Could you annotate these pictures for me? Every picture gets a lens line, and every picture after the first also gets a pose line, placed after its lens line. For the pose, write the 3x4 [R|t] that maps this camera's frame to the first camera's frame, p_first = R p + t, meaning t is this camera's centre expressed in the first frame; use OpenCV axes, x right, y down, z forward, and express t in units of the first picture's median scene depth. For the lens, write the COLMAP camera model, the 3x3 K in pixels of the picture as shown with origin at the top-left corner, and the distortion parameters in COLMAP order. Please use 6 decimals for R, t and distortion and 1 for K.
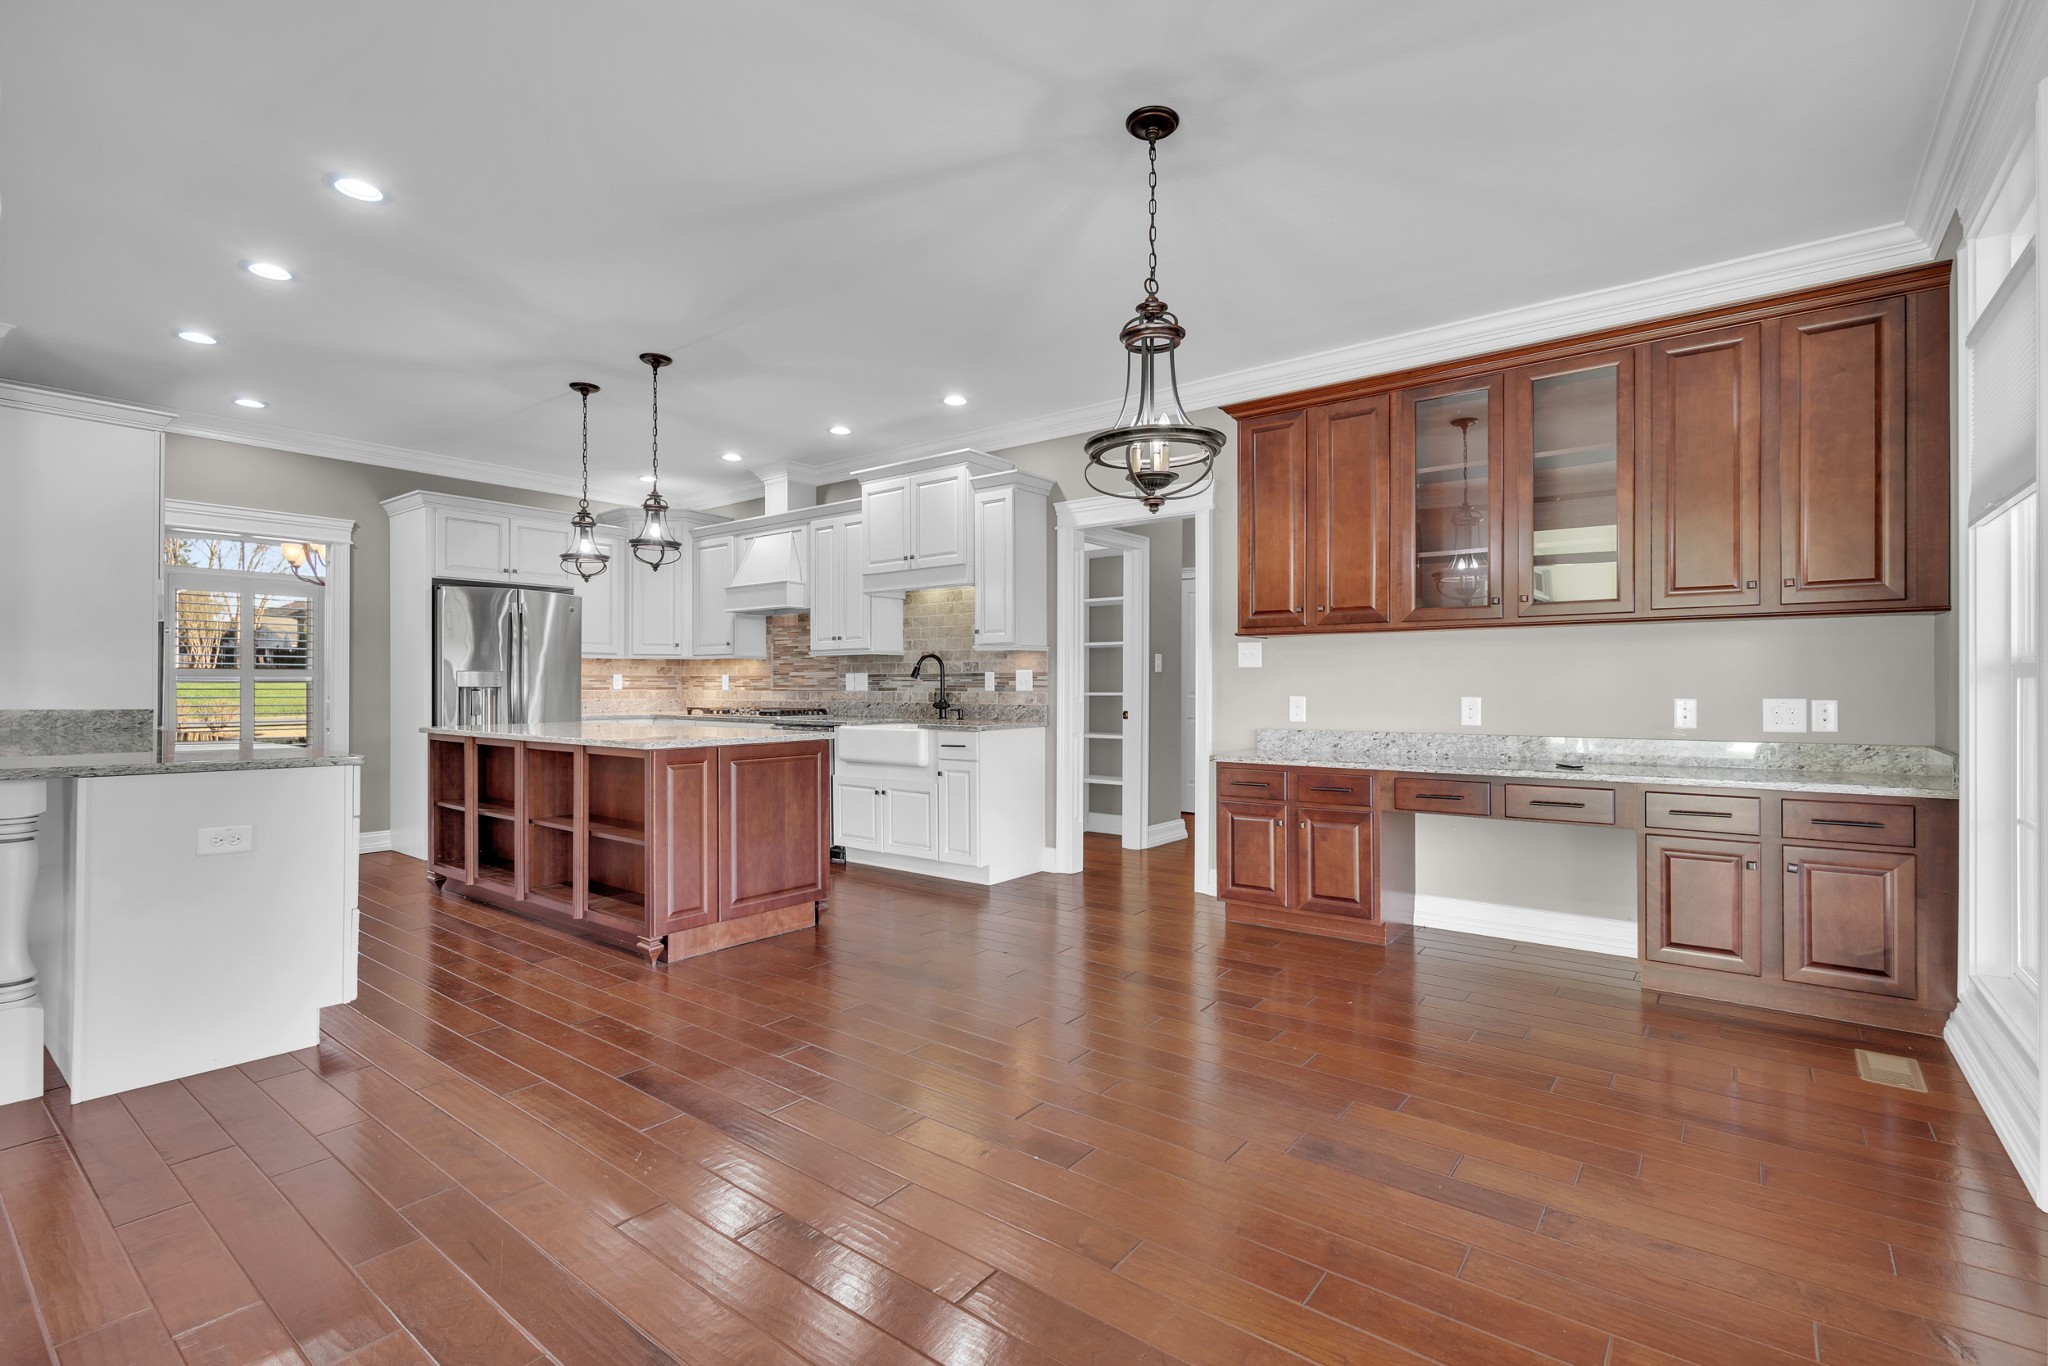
lens RADIAL K [[935.4, 0, 1028.1], [0, 935.4, 680.8], [0, 0, 1]] dist [-0.000177, 0.000122]
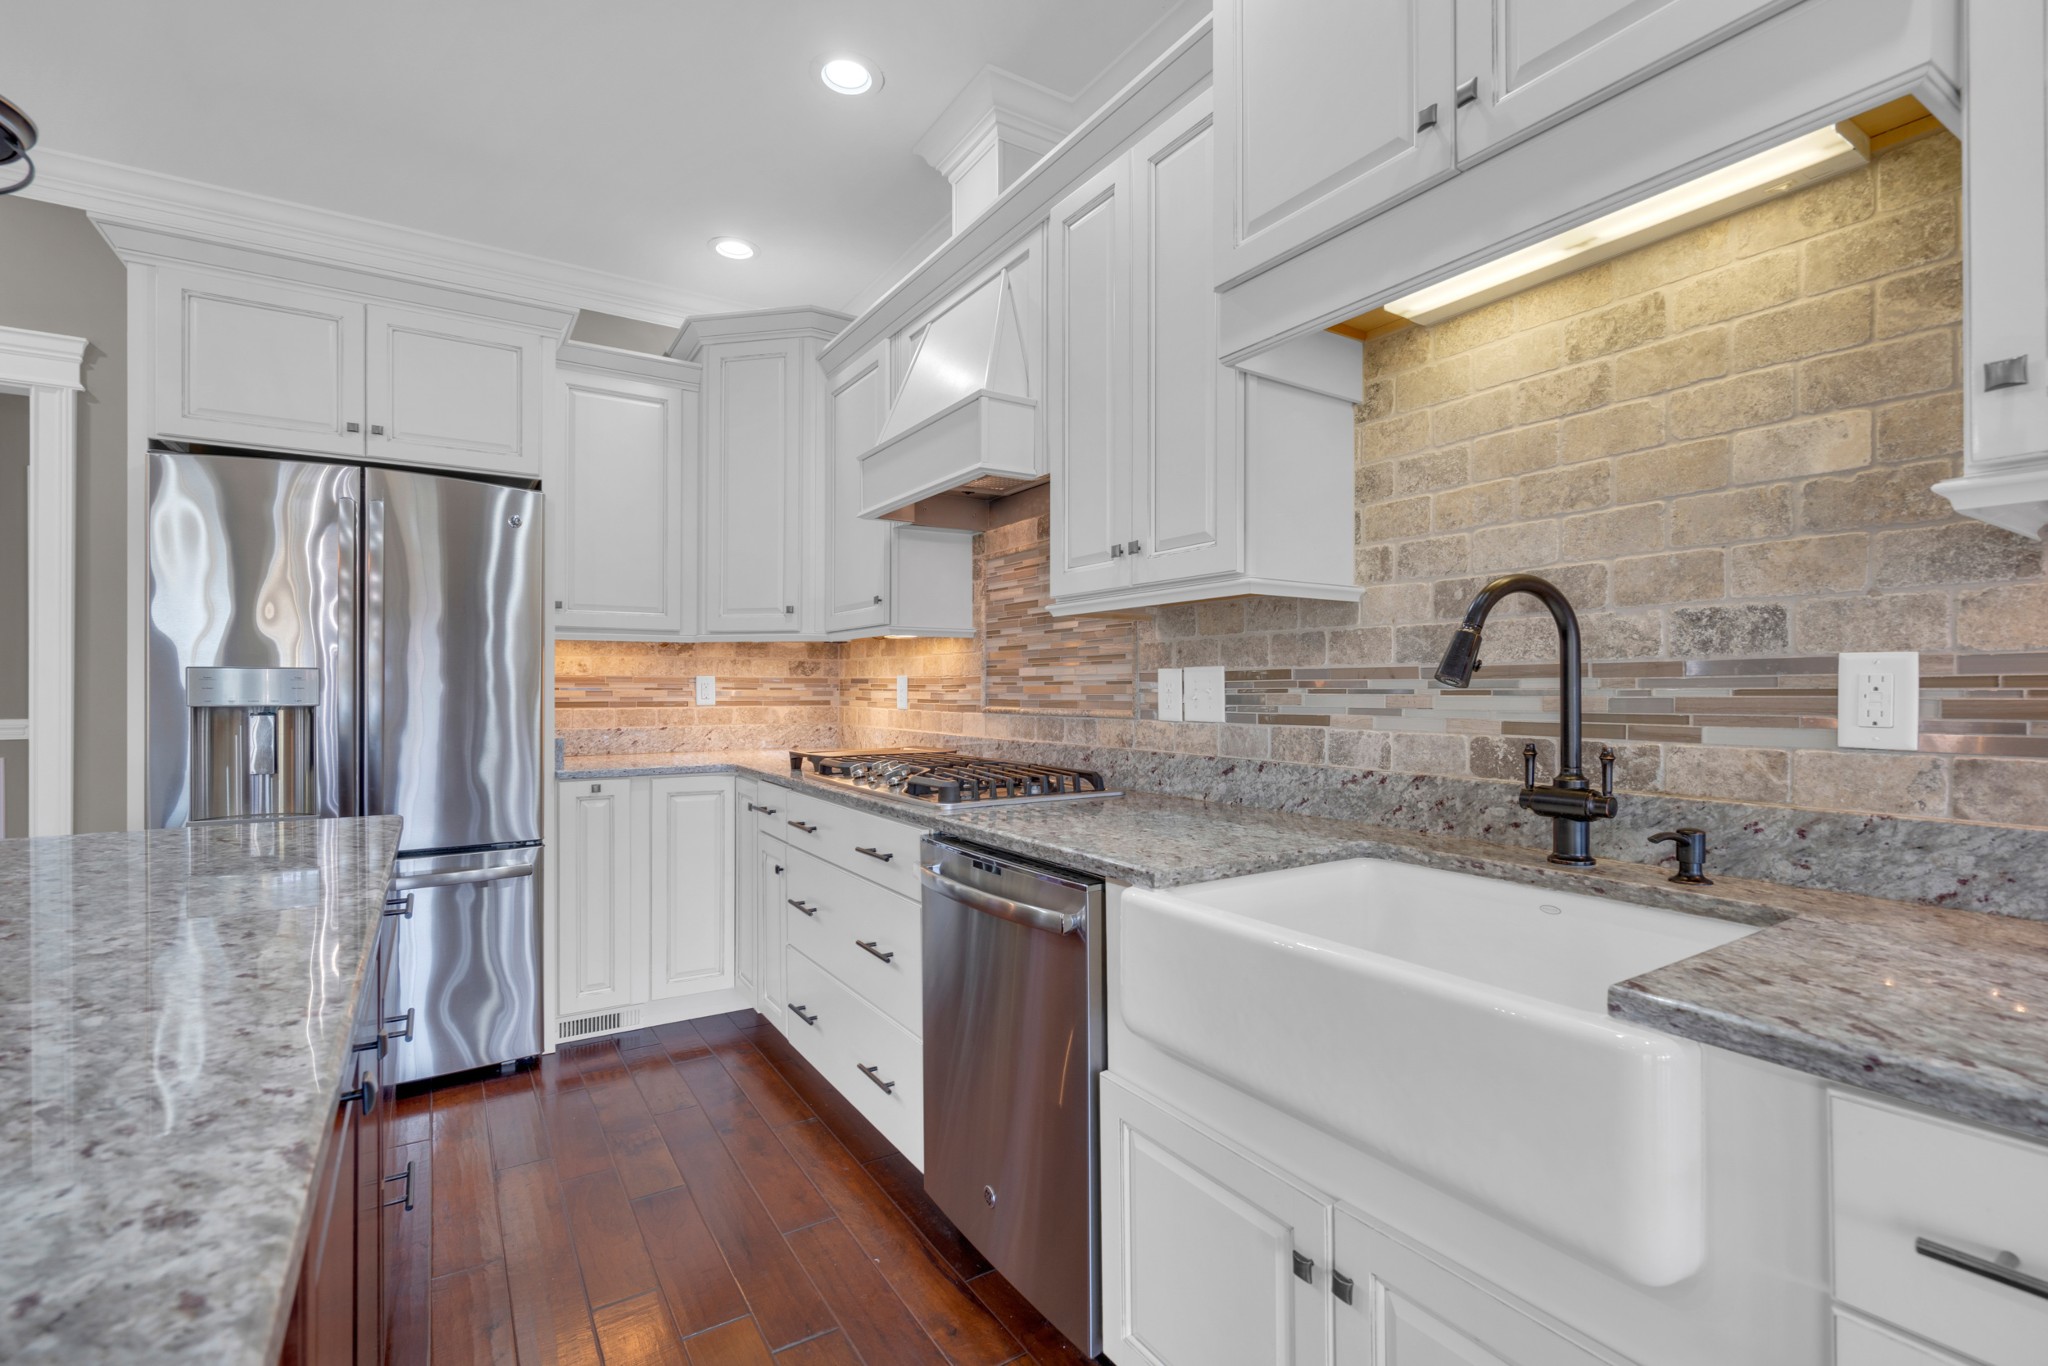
lens RADIAL K [[935.4, 0, 1028.1], [0, 935.4, 680.8], [0, 0, 1]] dist [-0.000177, 0.000122]
pose [[0.942587, -0.002321, -0.333952, -0.130726], [0.001475, 0.999995, -0.002787, -0.002803], [0.333957, 0.002135, 0.942586, 0.690983]]
